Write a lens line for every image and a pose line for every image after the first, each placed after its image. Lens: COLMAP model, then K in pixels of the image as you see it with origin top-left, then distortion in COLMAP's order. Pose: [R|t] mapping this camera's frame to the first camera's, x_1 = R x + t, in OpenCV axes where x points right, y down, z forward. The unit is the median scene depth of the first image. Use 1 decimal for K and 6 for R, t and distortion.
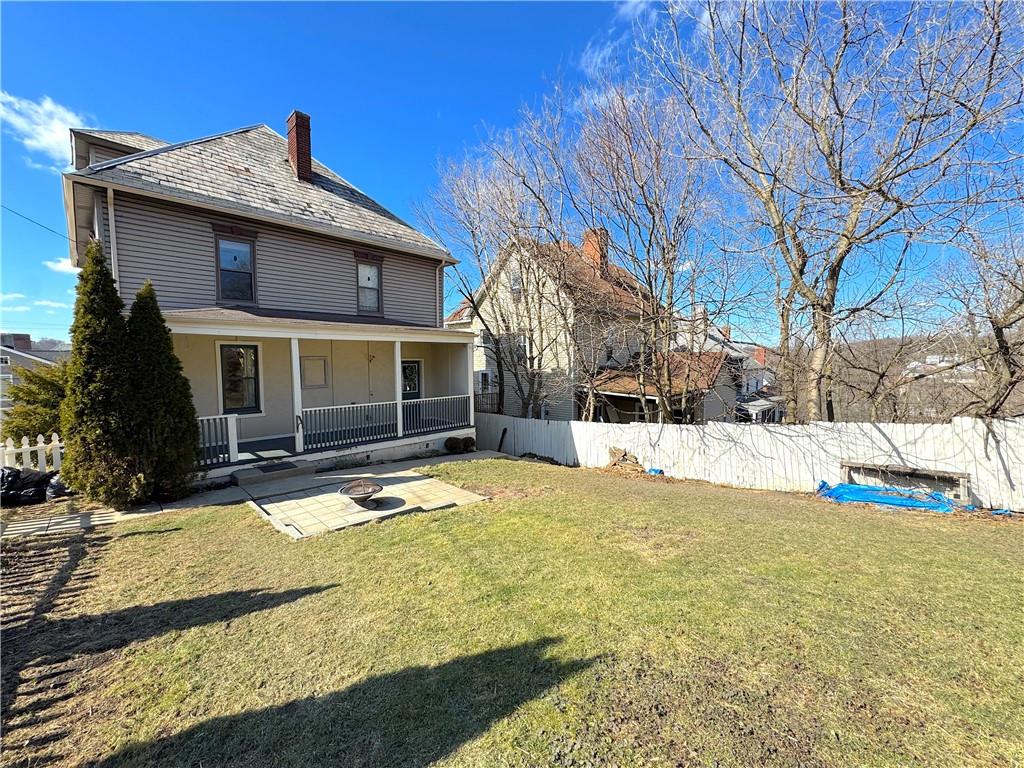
lens RADIAL K [[407.3, 0, 511.9], [0, 407.3, 386.0], [0, 0, 1]] dist [-0.005611, 0.000119]
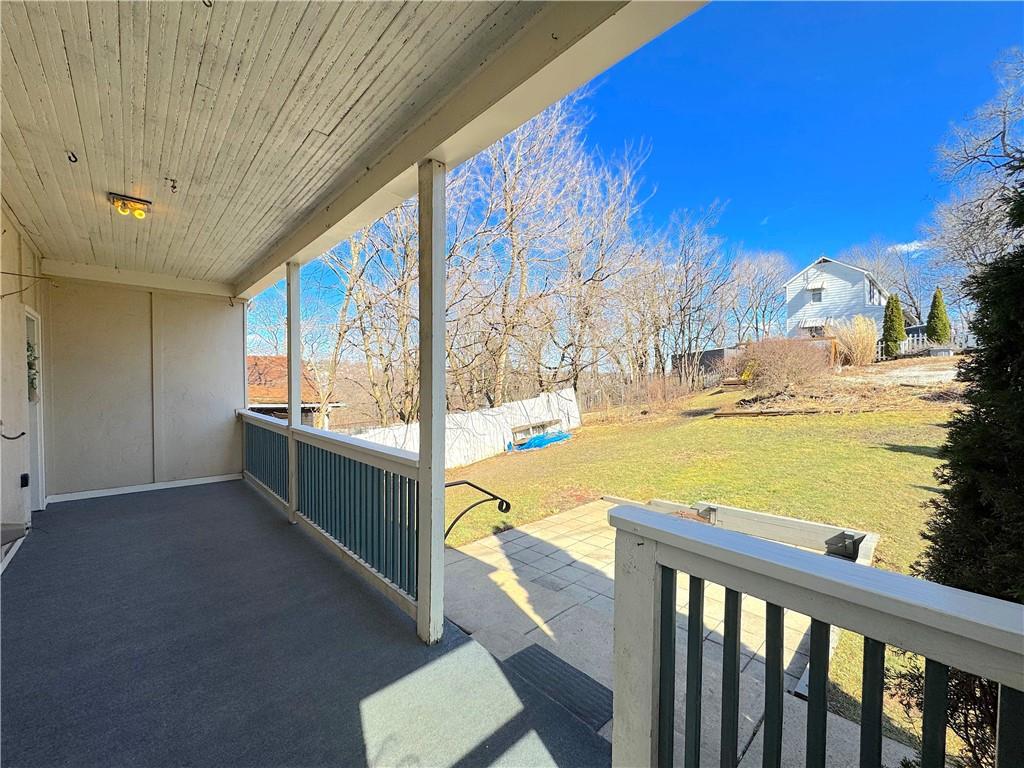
lens RADIAL K [[407.3, 0, 513.4], [0, 407.3, 384.3], [0, 0, 1]] dist [-0.005611, 0.000119]
pose [[0.044120, -0.009596, 0.998980, -0.821435], [0.069429, 0.997566, 0.006516, 0.014089], [-0.996611, 0.069070, 0.044679, 1.002291]]
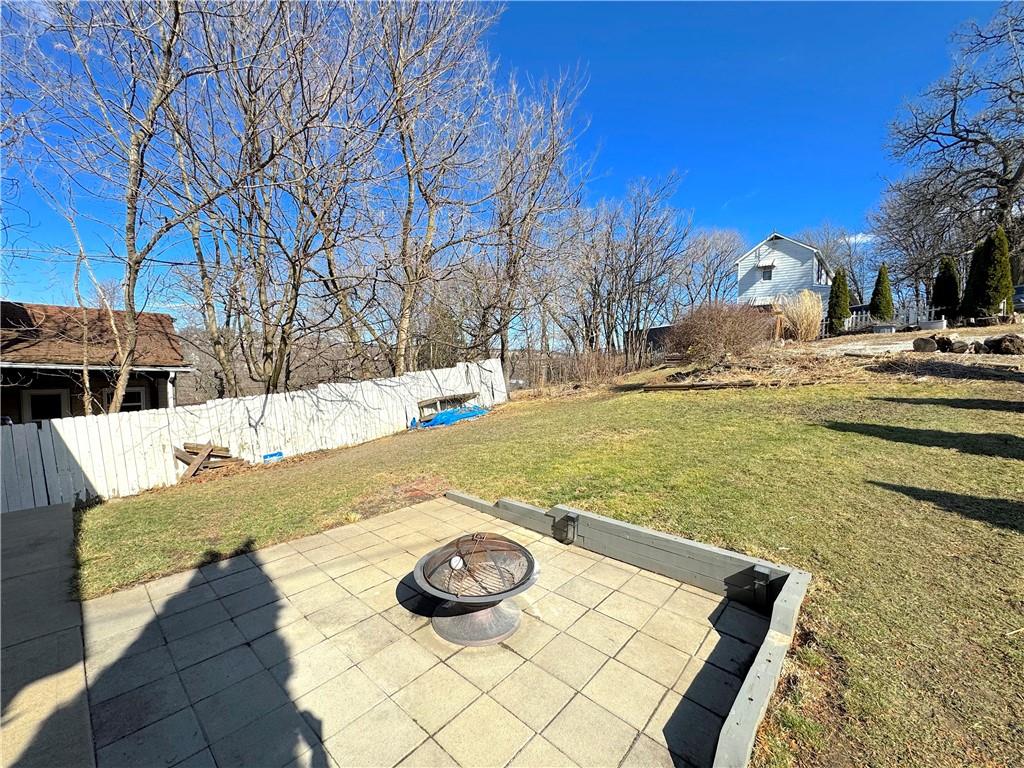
lens RADIAL K [[407.3, 0, 514.4], [0, 407.3, 384.7], [0, 0, 1]] dist [-0.005611, 0.000119]
pose [[-0.042925, -0.062502, 0.997121, -0.581554], [0.049514, 0.996682, 0.064606, 0.069211], [-0.997851, 0.052145, -0.039688, 0.807789]]
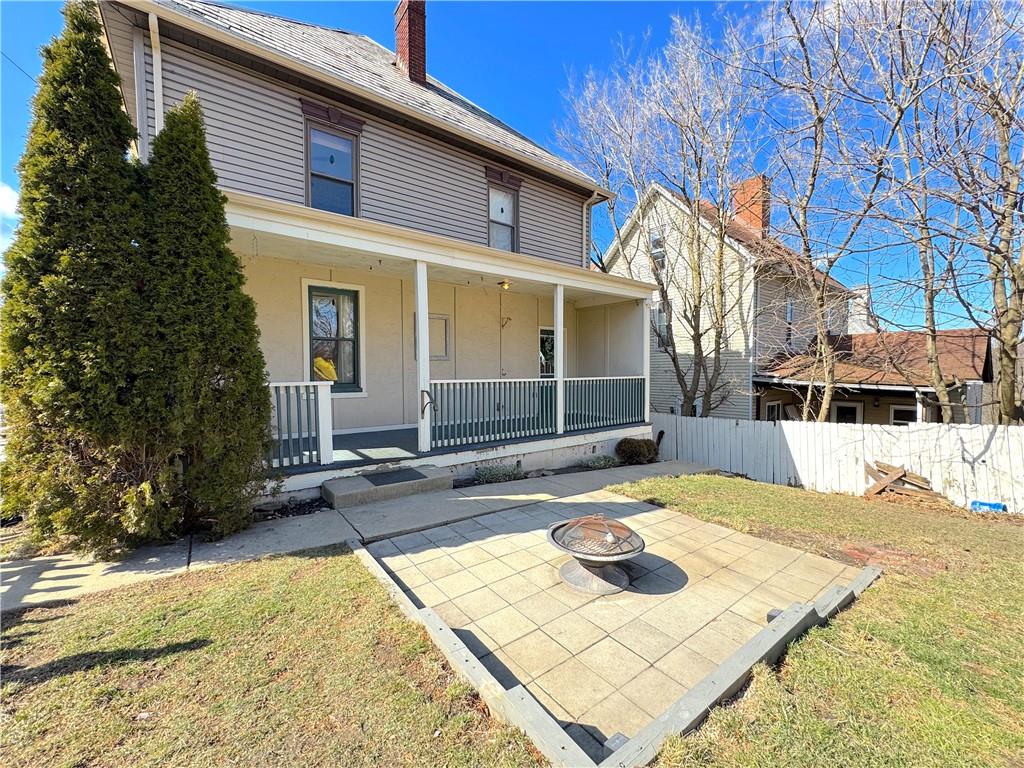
lens RADIAL K [[407.3, 0, 509.9], [0, 407.3, 384.7], [0, 0, 1]] dist [-0.005611, 0.000119]
pose [[0.988422, 0.007704, -0.151533, -0.330170], [-0.012000, 0.999551, -0.027457, 0.084476], [0.151253, 0.028958, 0.988071, 0.452655]]
